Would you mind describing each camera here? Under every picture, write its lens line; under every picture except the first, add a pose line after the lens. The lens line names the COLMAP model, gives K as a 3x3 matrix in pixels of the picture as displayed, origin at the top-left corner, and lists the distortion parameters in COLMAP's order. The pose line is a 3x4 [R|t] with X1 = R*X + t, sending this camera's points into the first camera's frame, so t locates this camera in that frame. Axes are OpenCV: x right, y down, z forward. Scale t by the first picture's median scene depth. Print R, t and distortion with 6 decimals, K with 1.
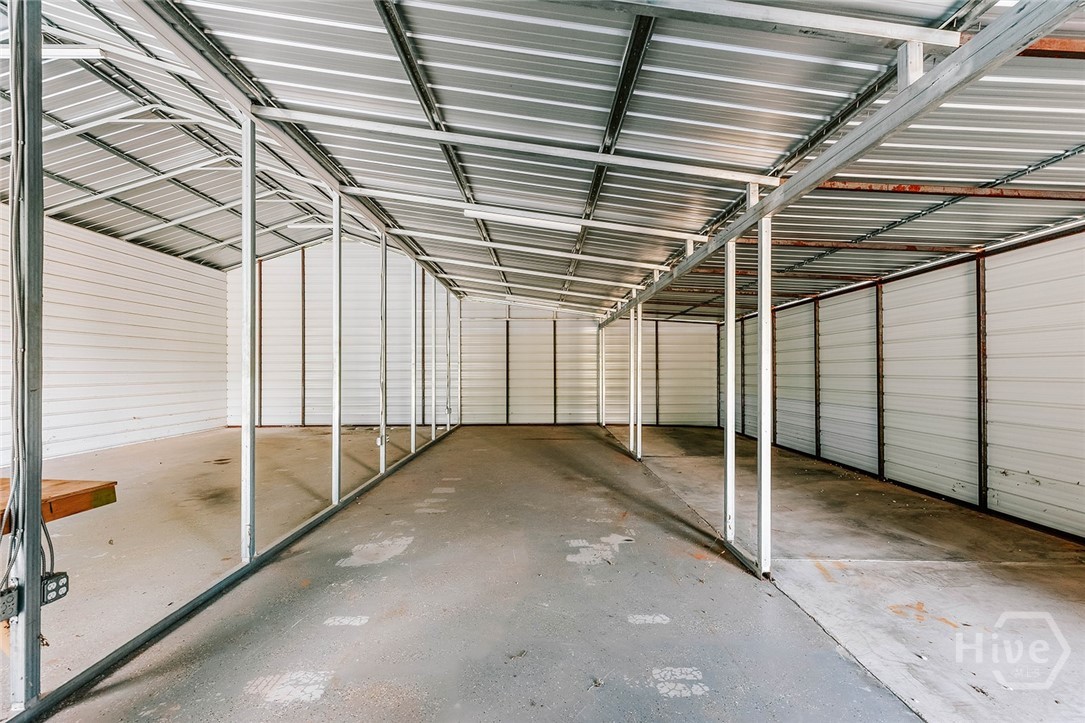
lens RADIAL K [[491.4, 0, 542.1], [0, 491.4, 360.2], [0, 0, 1]] dist [0.006518, -0.000764]
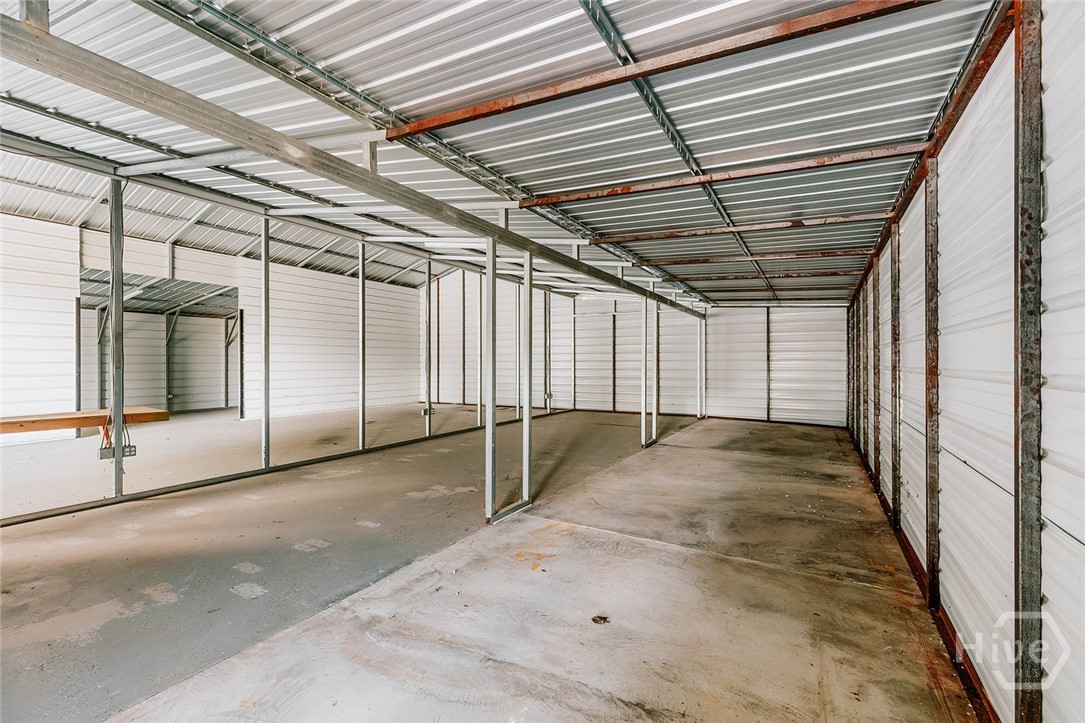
lens RADIAL K [[491.4, 0, 542.1], [0, 491.4, 360.2], [0, 0, 1]] dist [0.006518, -0.000764]
pose [[0.862537, -0.001221, -0.505992, 1.020723], [0.009784, 0.999850, 0.014265, 0.004762], [0.505899, -0.017255, 0.862420, -0.017758]]
